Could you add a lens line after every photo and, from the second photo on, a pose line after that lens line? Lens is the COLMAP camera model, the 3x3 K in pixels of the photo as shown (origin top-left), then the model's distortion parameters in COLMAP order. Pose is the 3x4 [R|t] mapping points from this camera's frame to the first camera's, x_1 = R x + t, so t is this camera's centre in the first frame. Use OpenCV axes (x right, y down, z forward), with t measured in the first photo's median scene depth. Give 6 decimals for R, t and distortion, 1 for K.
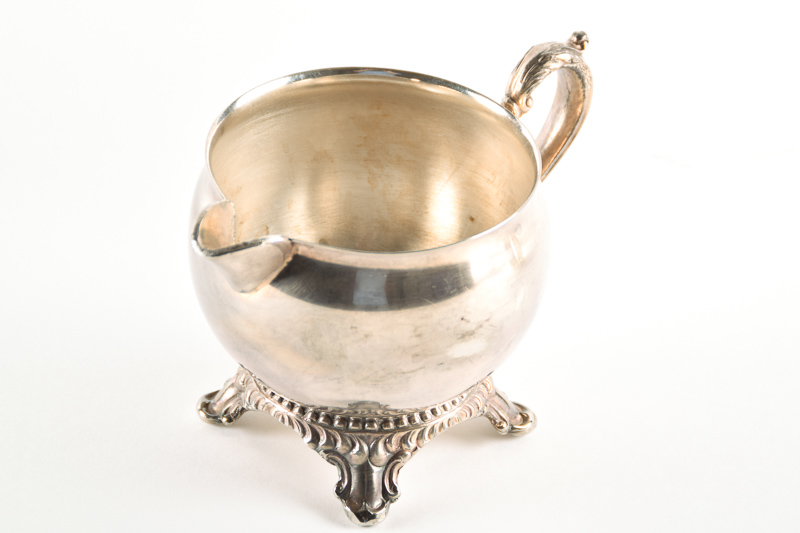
lens RADIAL K [[5206.7, 0, 401.4], [0, 5206.7, 267.4], [0, 0, 1]] dist [3.743263, 0.000000]
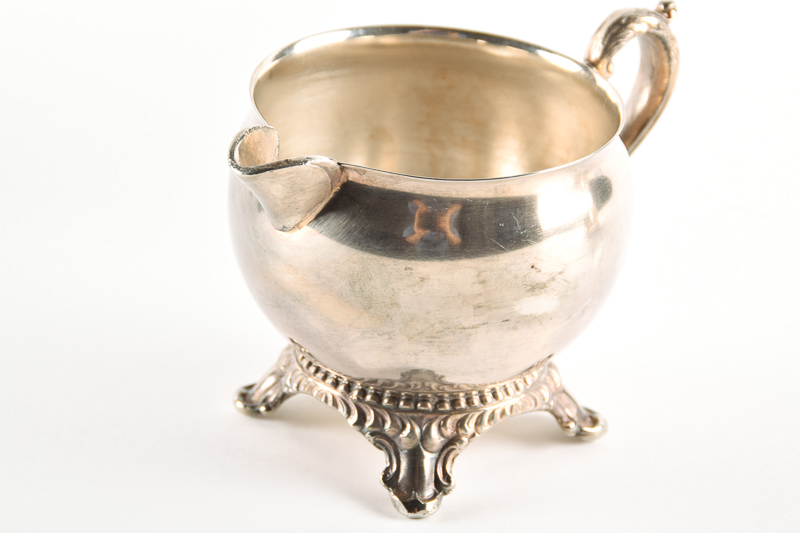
lens RADIAL K [[3297.6, 0, 398.1], [0, 3297.6, 265.1], [0, 0, 1]] dist [1.309567, 0.000000]
pose [[0.999322, 0.032547, -0.017211, -0.001320], [-0.034717, 0.988650, -0.146168, 0.089042], [0.012259, 0.146666, 0.989110, 0.437969]]
